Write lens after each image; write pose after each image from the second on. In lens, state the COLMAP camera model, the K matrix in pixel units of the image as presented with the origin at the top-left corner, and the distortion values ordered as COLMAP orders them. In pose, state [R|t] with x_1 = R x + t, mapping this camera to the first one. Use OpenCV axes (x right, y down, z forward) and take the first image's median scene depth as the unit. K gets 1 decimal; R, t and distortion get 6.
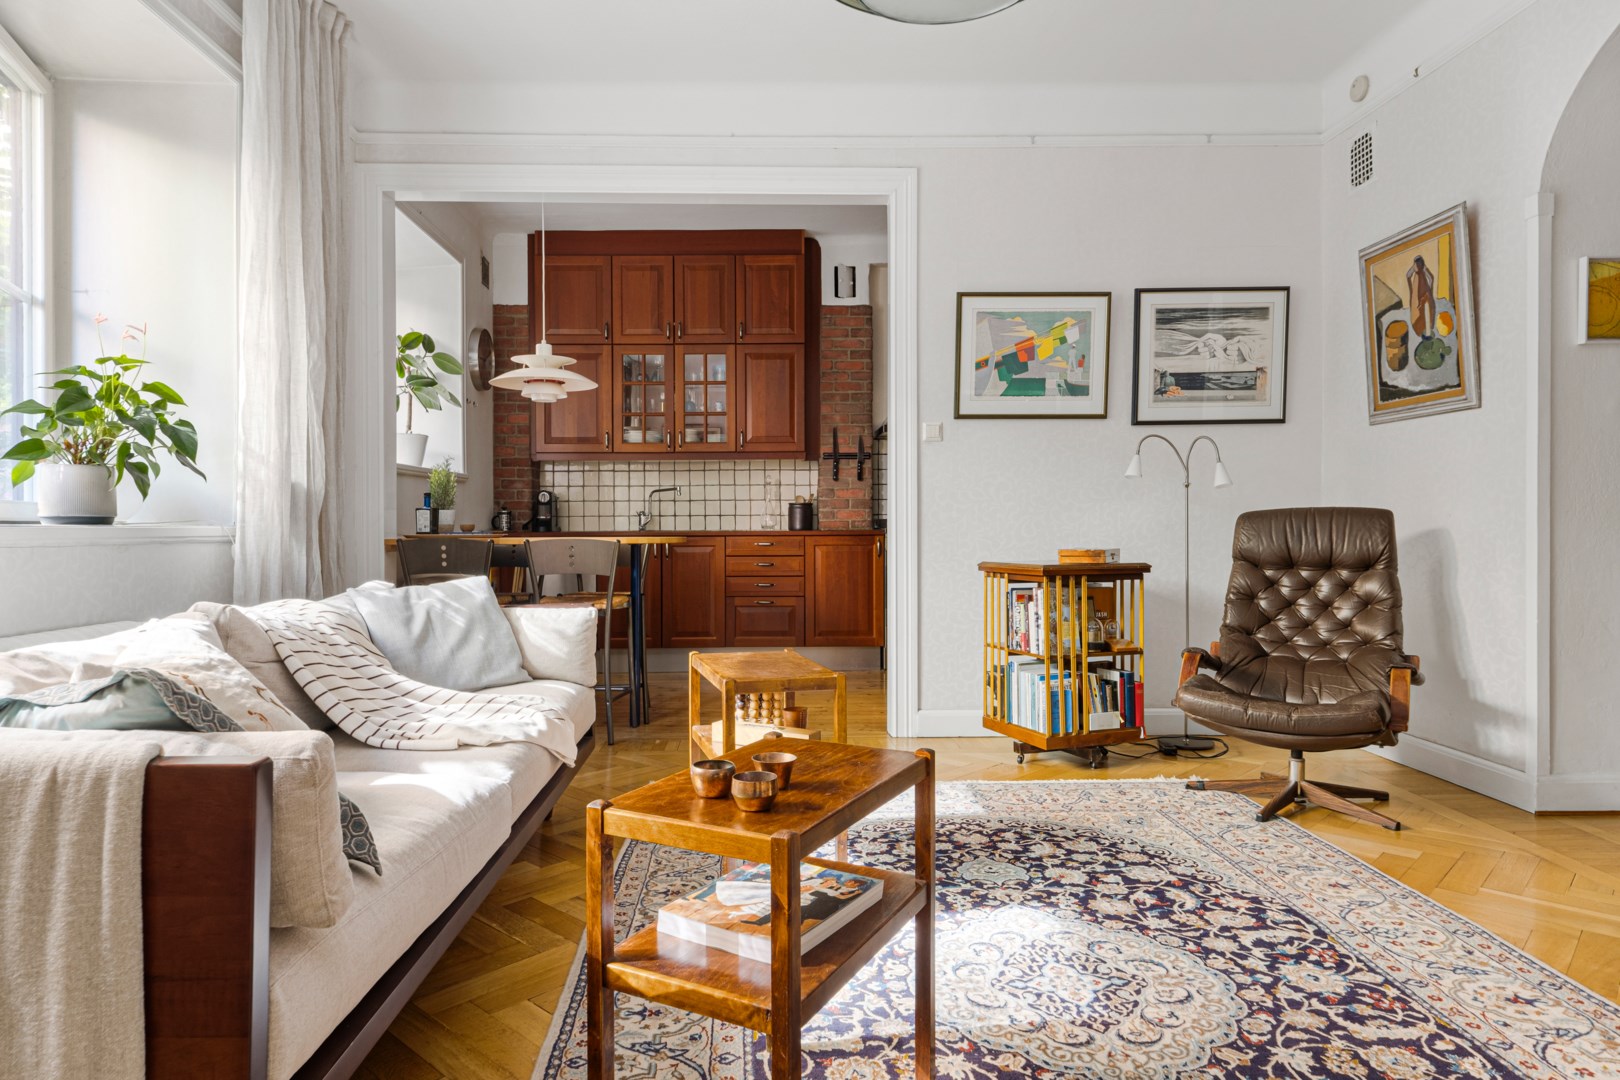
lens RADIAL K [[969.6, 0, 810.0], [0, 969.6, 540.0], [0, 0, 1]] dist [-0.001921, 0.000237]
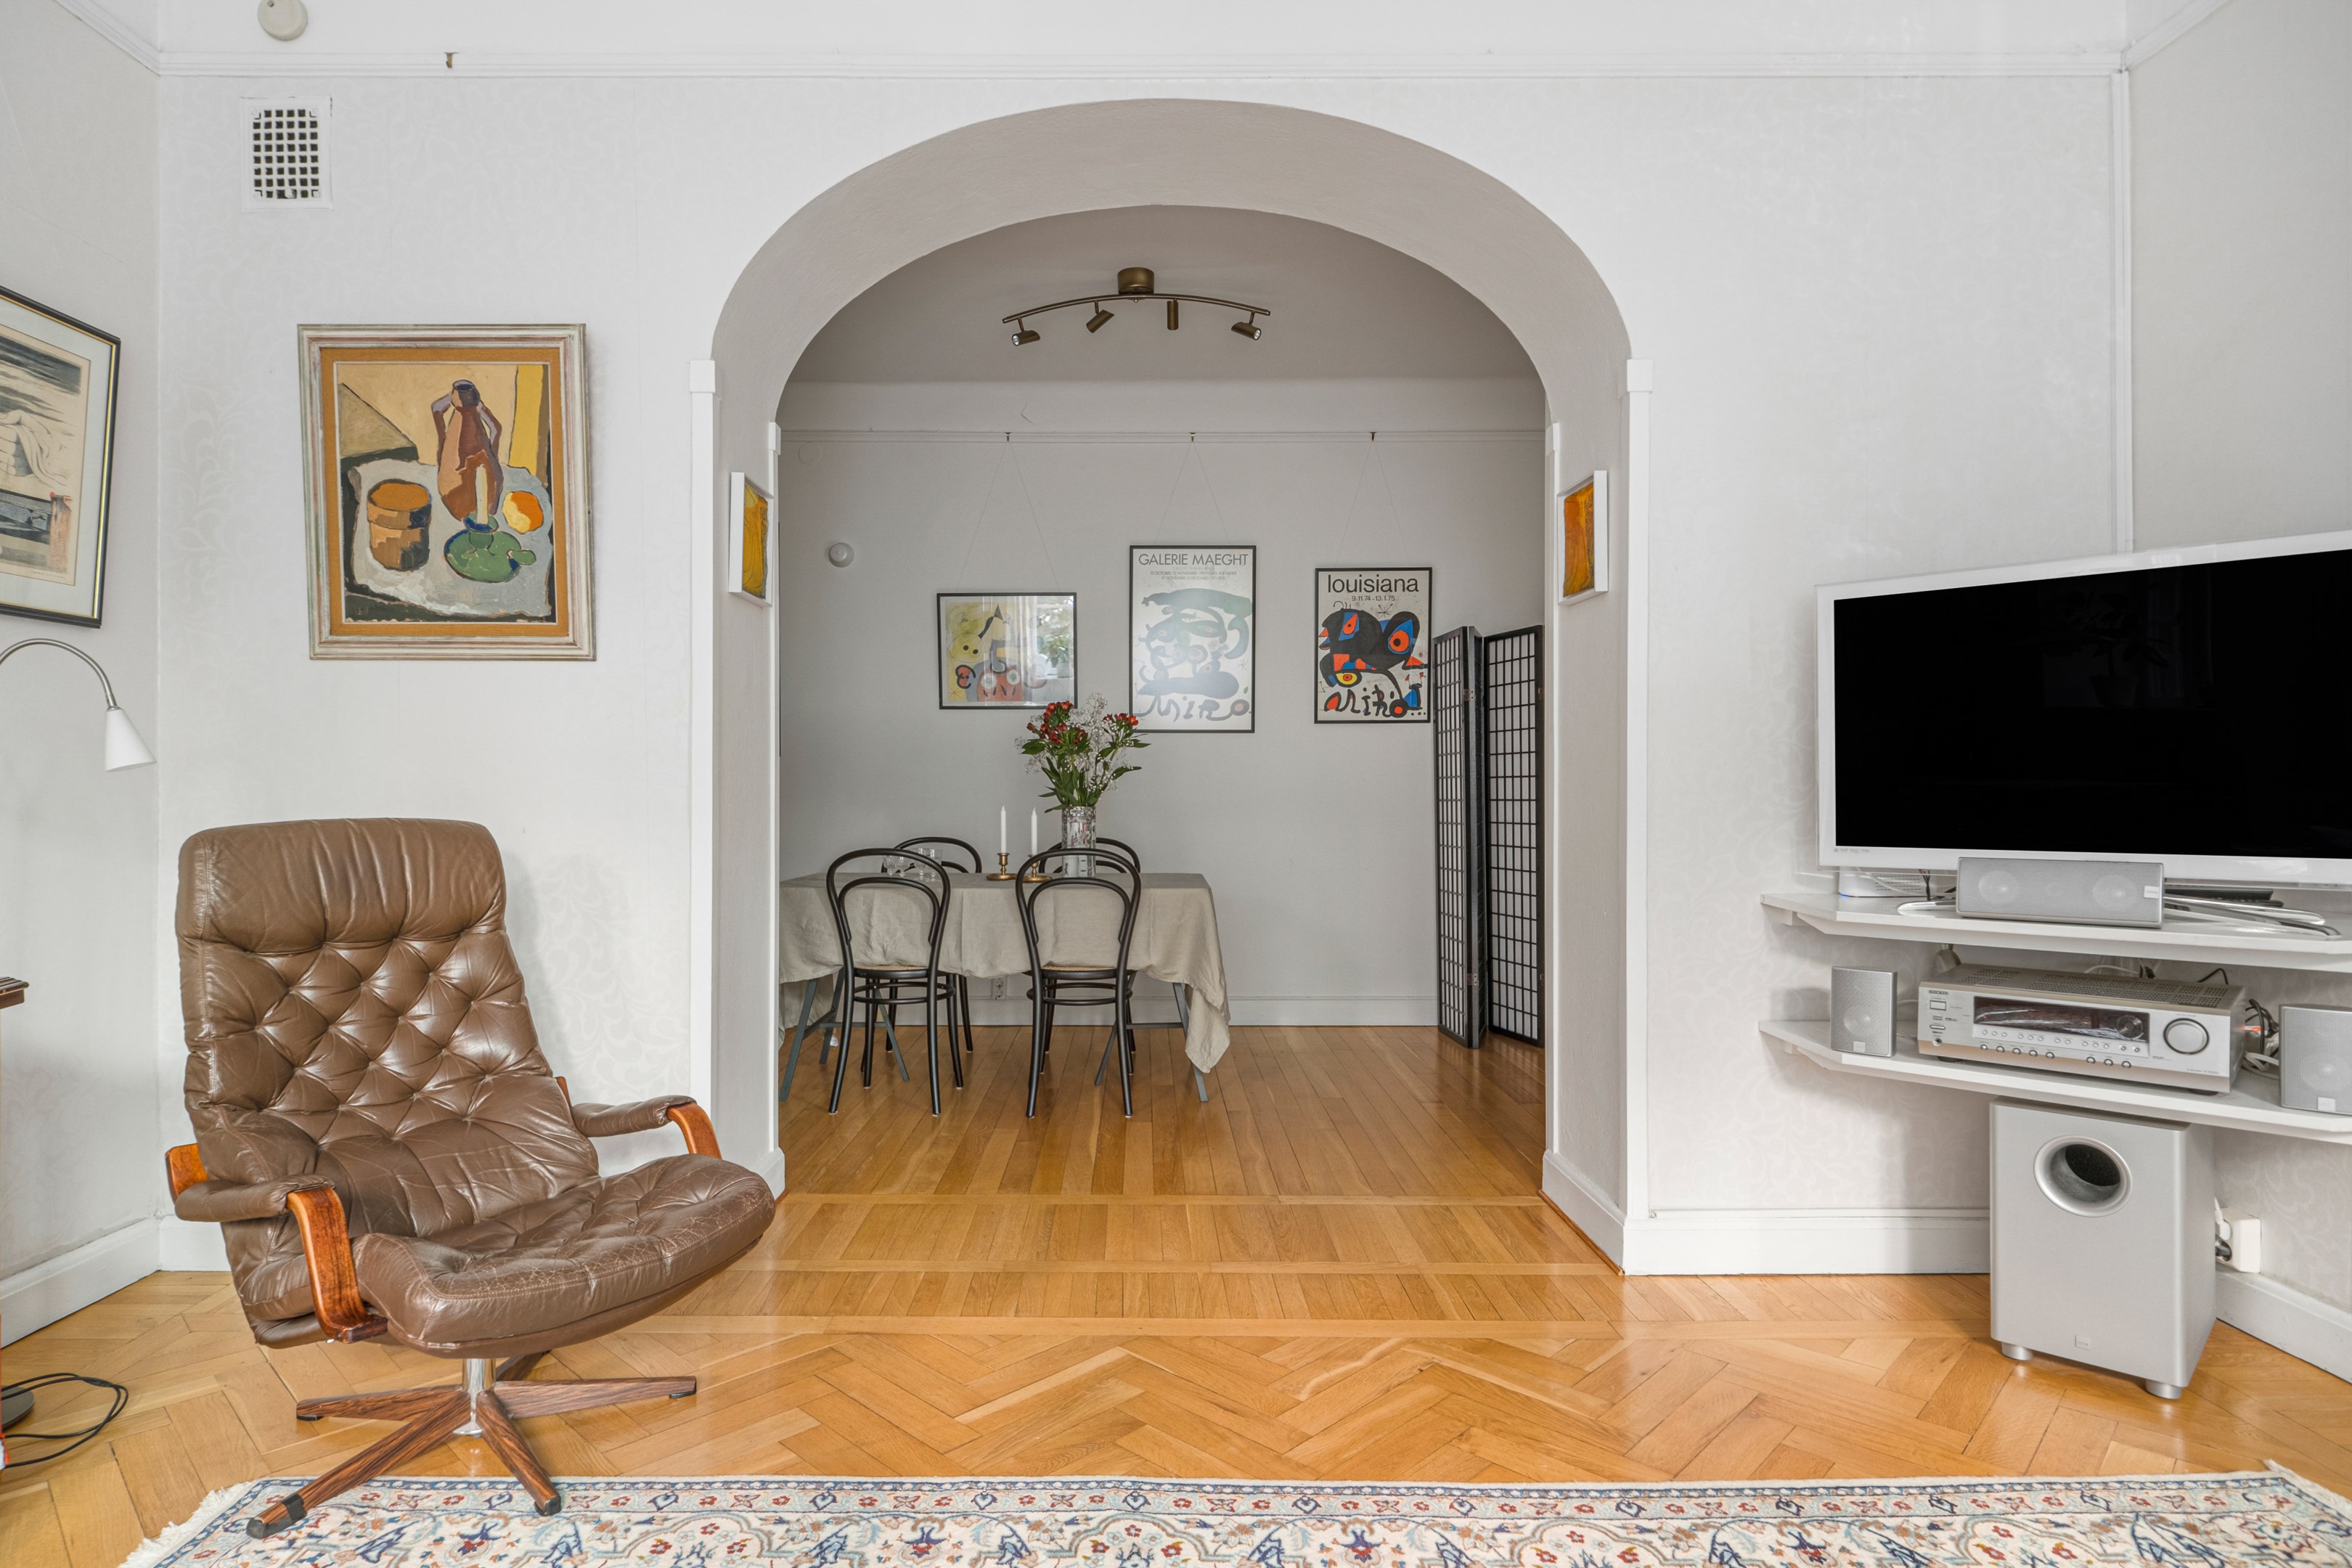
lens RADIAL K [[1242.1, 0, 1169.9], [0, 1242.1, 807.9], [0, 0, 1]] dist [0.001285, -0.000690]
pose [[0.053352, 0.000913, 0.998575, -0.083945], [0.013463, 0.999908, -0.001633, -0.030185], [-0.998485, 0.013531, 0.053335, 0.513853]]
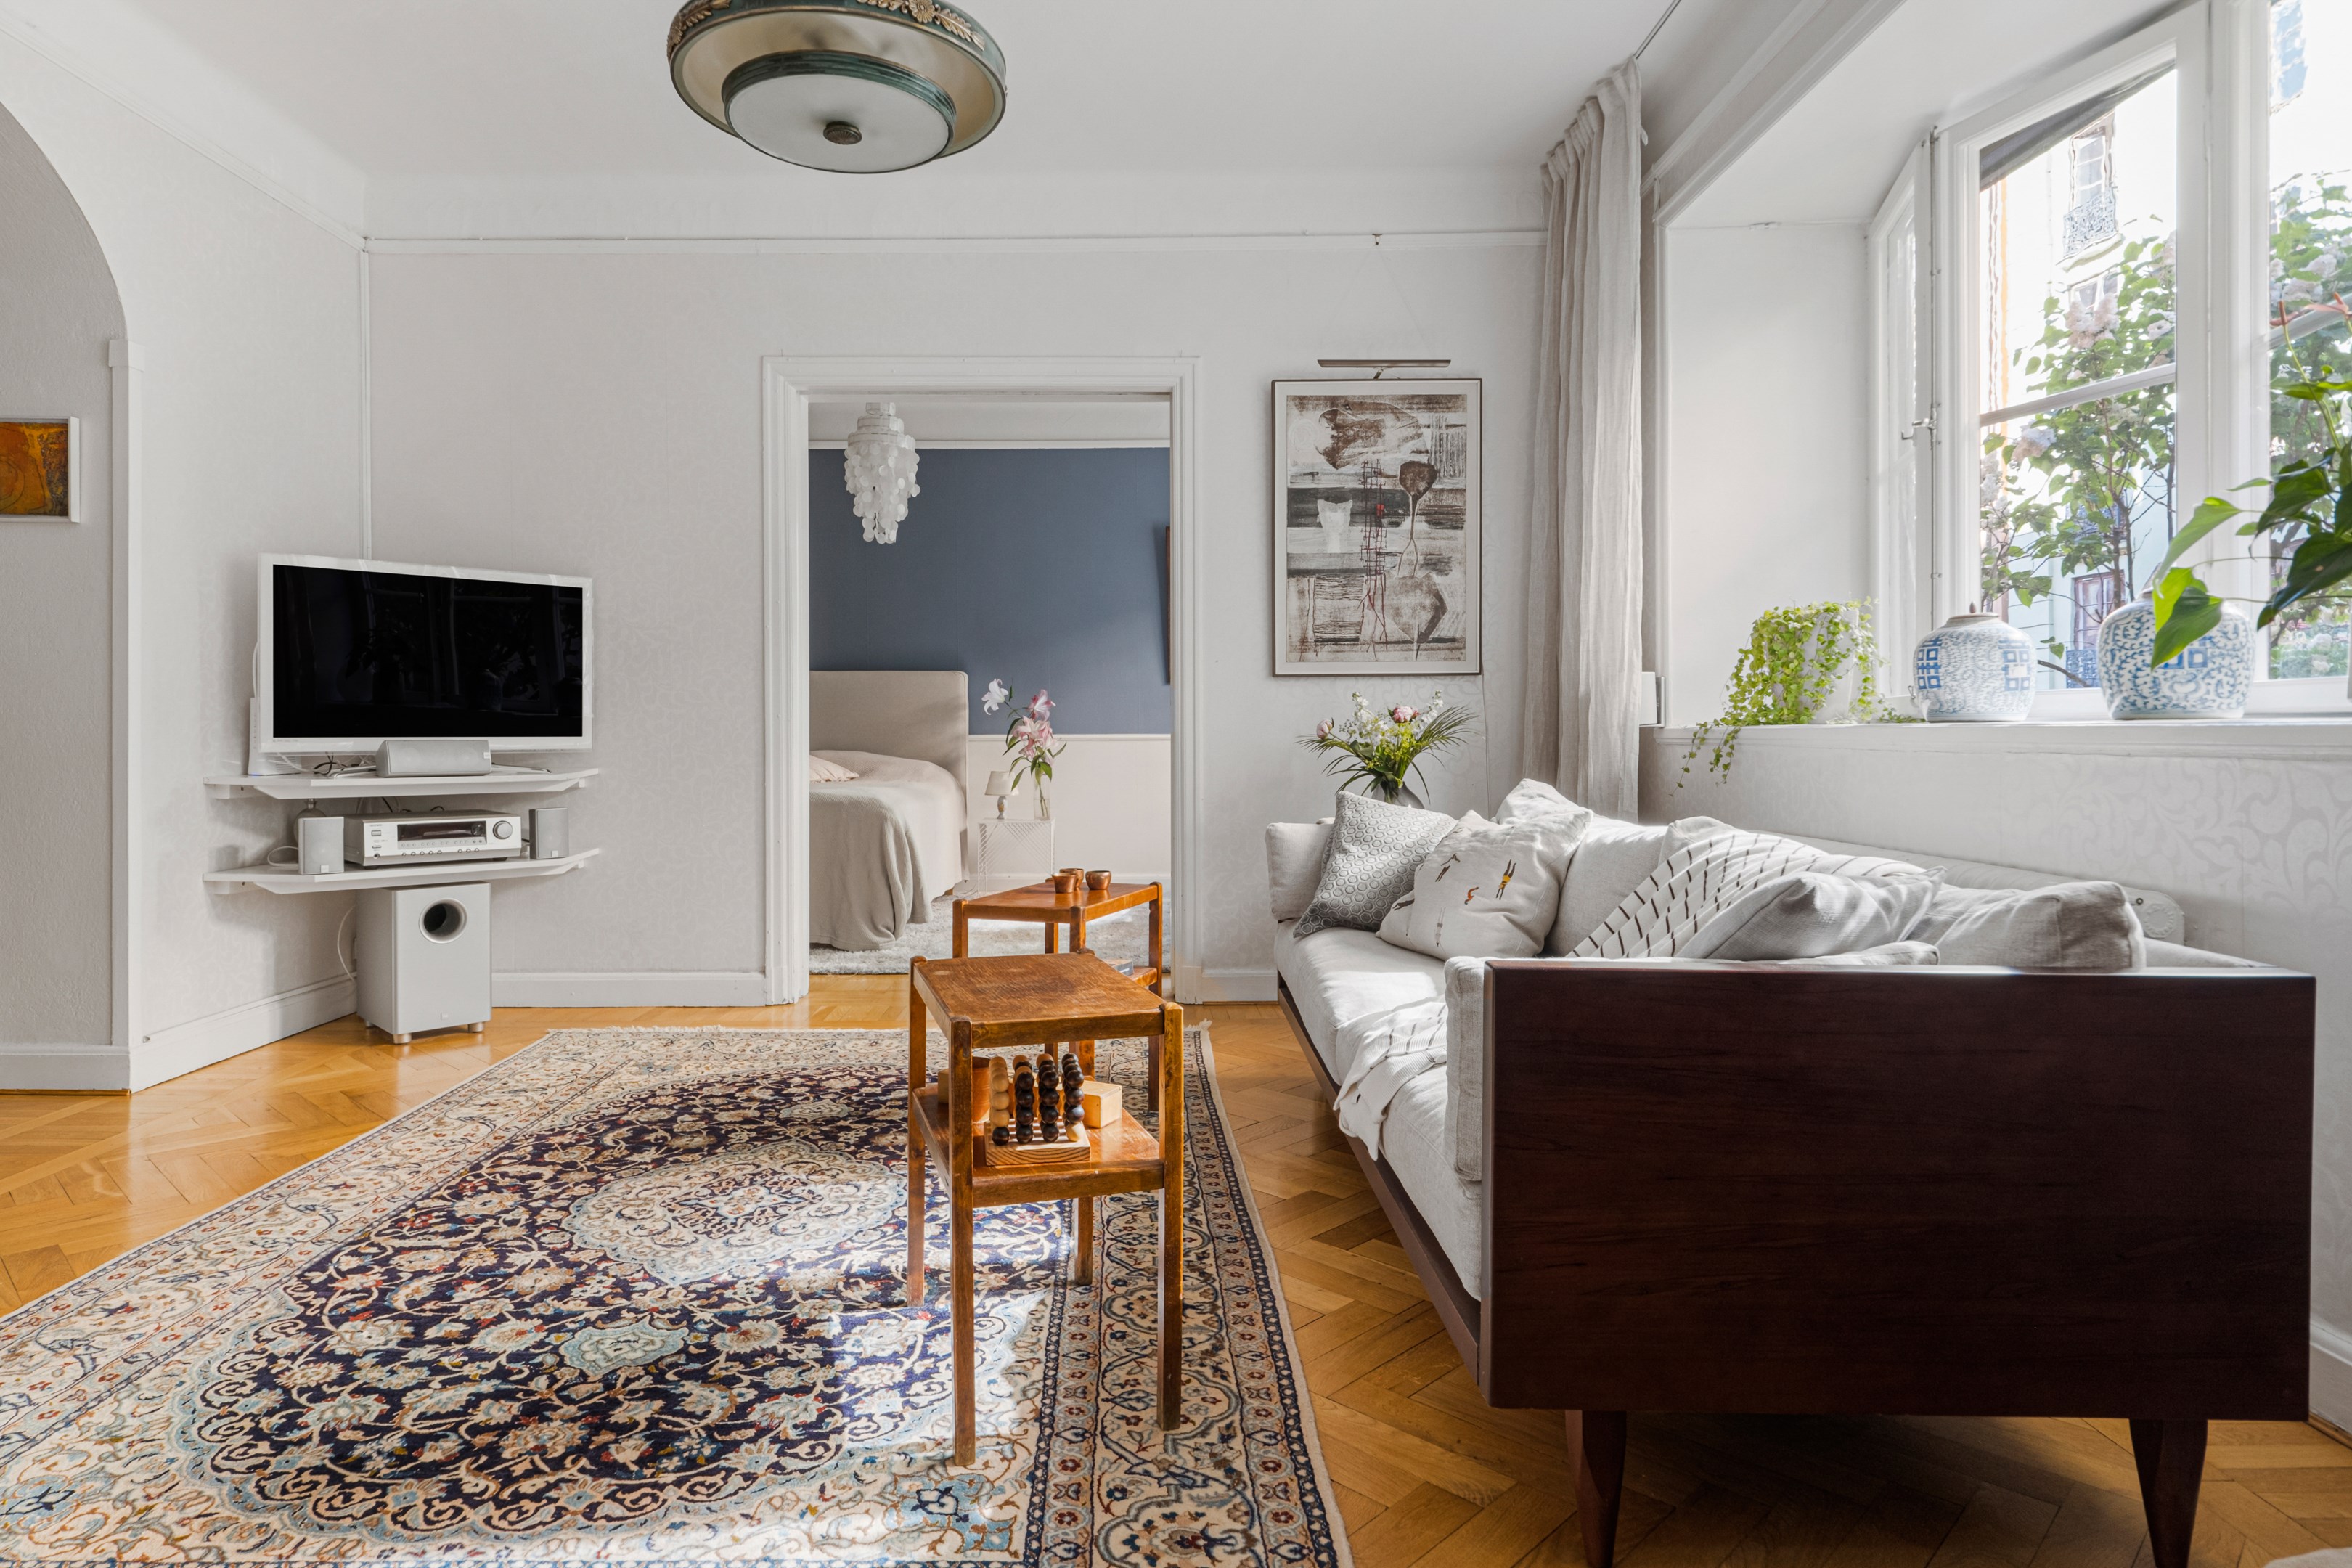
lens RADIAL K [[1349.0, 0, 1172.5], [0, 1349.0, 732.5], [0, 0, 1]] dist [0.000295, -0.000177]
pose [[-0.999649, 0.007263, 0.025488, -0.108769], [0.007584, 0.999893, 0.012504, -0.016582], [-0.025395, 0.012693, -0.999597, 1.236058]]
